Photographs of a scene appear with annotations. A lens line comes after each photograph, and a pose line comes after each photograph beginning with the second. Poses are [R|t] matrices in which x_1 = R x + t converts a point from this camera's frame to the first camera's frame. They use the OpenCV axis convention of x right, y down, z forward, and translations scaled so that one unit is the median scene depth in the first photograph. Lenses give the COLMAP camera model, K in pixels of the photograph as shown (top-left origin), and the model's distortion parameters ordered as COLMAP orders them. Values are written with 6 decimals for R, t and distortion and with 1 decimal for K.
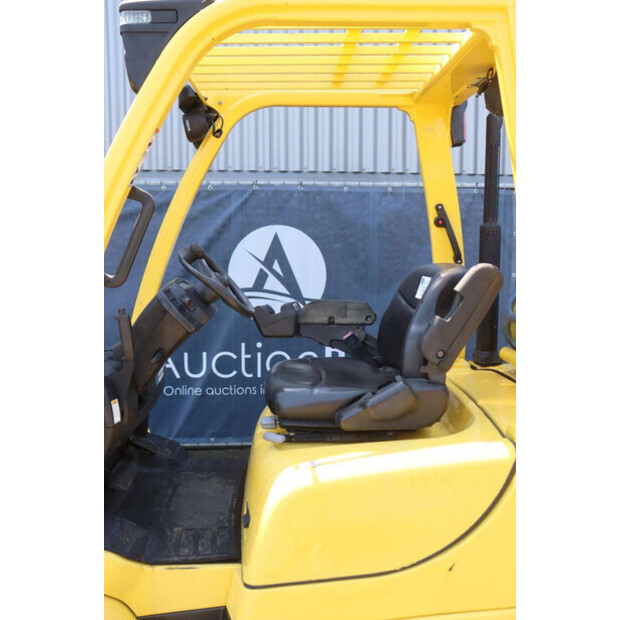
lens RADIAL K [[626.9, 0, 305.7], [0, 626.9, 303.9], [0, 0, 1]] dist [-0.119409, 0.216831]
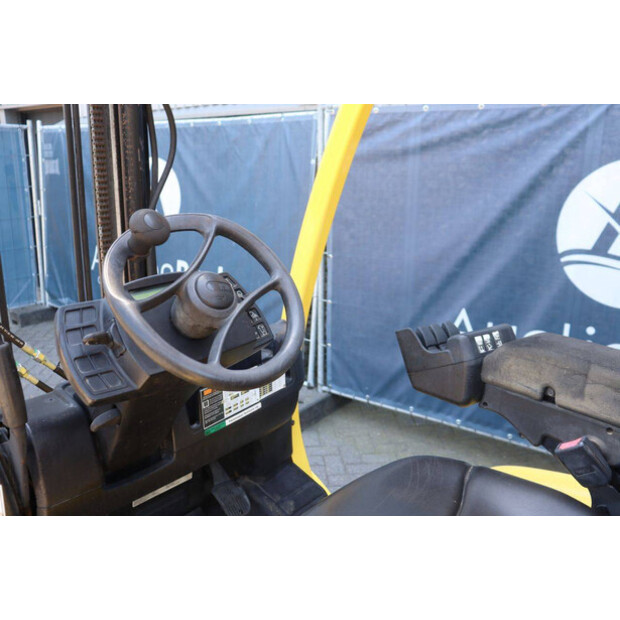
lens RADIAL K [[555.8, 0, 313.3], [0, 555.8, 310.8], [0, 0, 1]] dist [-0.072884, 0.017655]
pose [[0.748907, 0.173103, -0.639667, 0.139821], [-0.070761, 0.980650, 0.182533, -0.080728], [0.658886, -0.091437, 0.746665, 0.571609]]
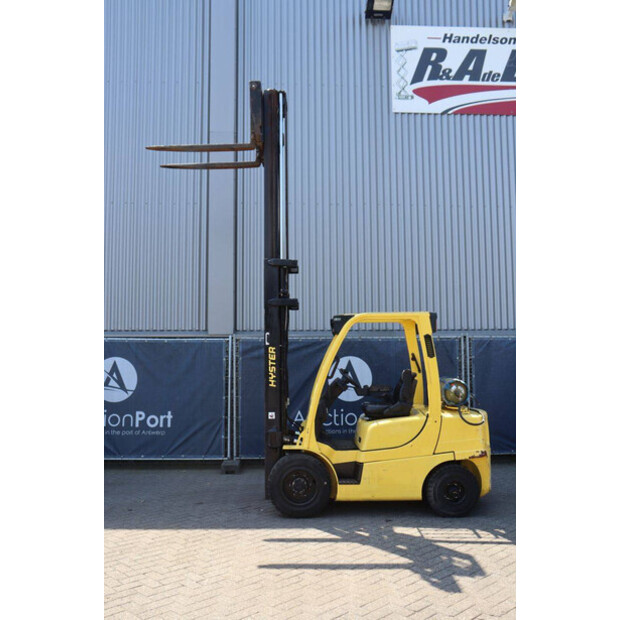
lens RADIAL K [[626.9, 0, 305.7], [0, 626.9, 303.9], [0, 0, 1]] dist [-0.119409, 0.216831]
pose [[0.999141, -0.010927, -0.039984, -0.188746], [0.003780, 0.984628, -0.174626, 0.137142], [0.041278, 0.174324, 0.983823, -2.107345]]
